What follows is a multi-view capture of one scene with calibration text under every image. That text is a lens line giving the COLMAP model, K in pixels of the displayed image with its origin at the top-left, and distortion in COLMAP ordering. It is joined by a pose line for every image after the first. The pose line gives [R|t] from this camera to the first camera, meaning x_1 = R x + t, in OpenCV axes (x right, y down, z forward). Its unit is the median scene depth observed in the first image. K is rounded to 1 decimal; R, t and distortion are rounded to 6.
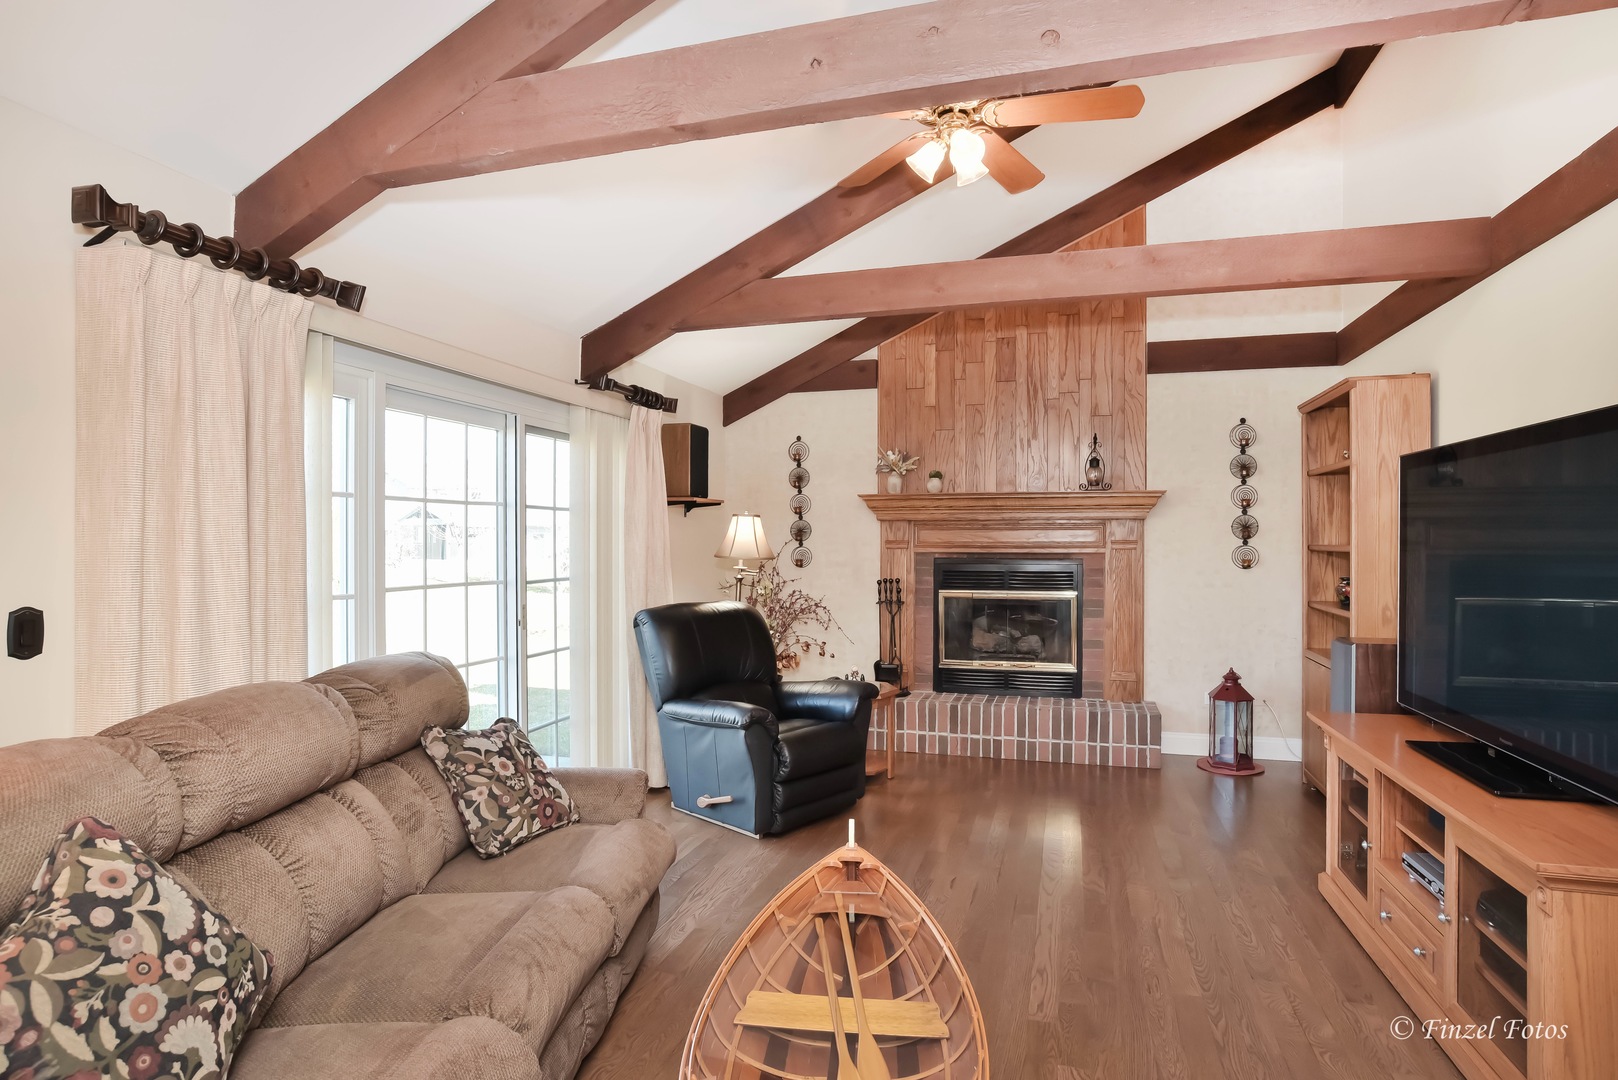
lens RADIAL K [[827.4, 0, 809.0], [0, 827.4, 540.0], [0, 0, 1]] dist [-0.055460, 0.000259]
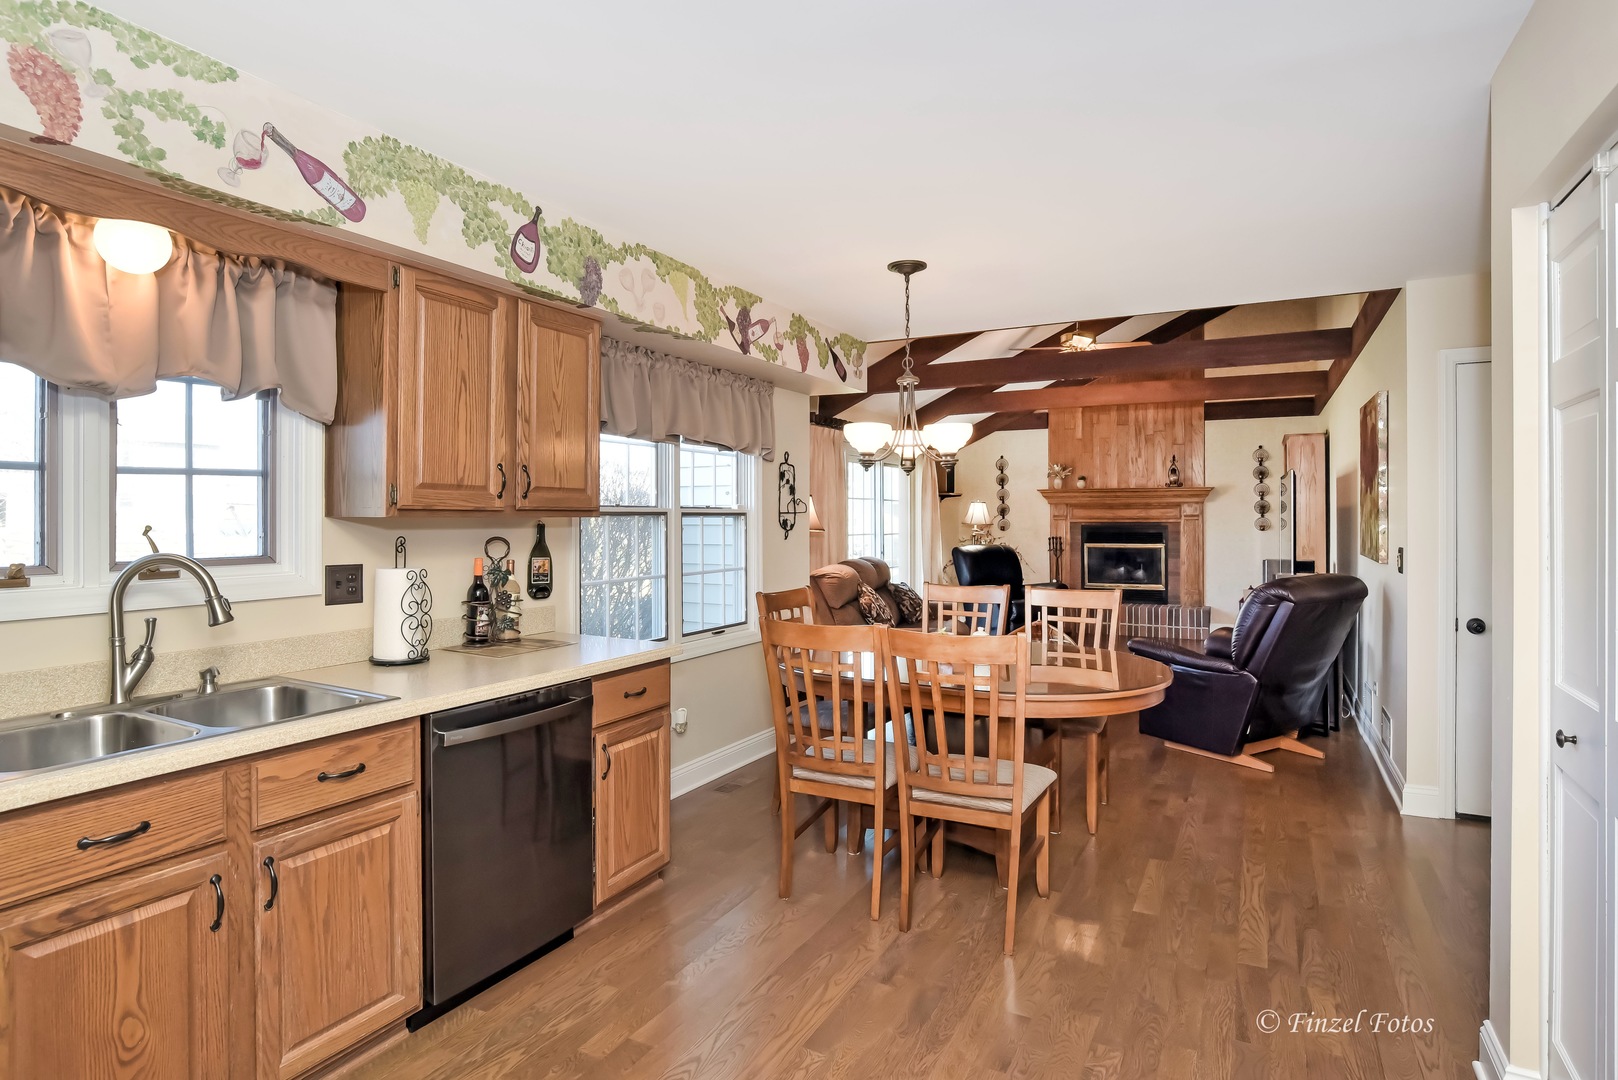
lens RADIAL K [[879.9, 0, 807.9], [0, 879.9, 513.8], [0, 0, 1]] dist [-0.048872, 0.024851]
pose [[0.982365, -0.002728, -0.186955, -0.074945], [0.002213, 0.999993, -0.002963, 0.002101], [0.186962, 0.002497, 0.982364, -0.979439]]
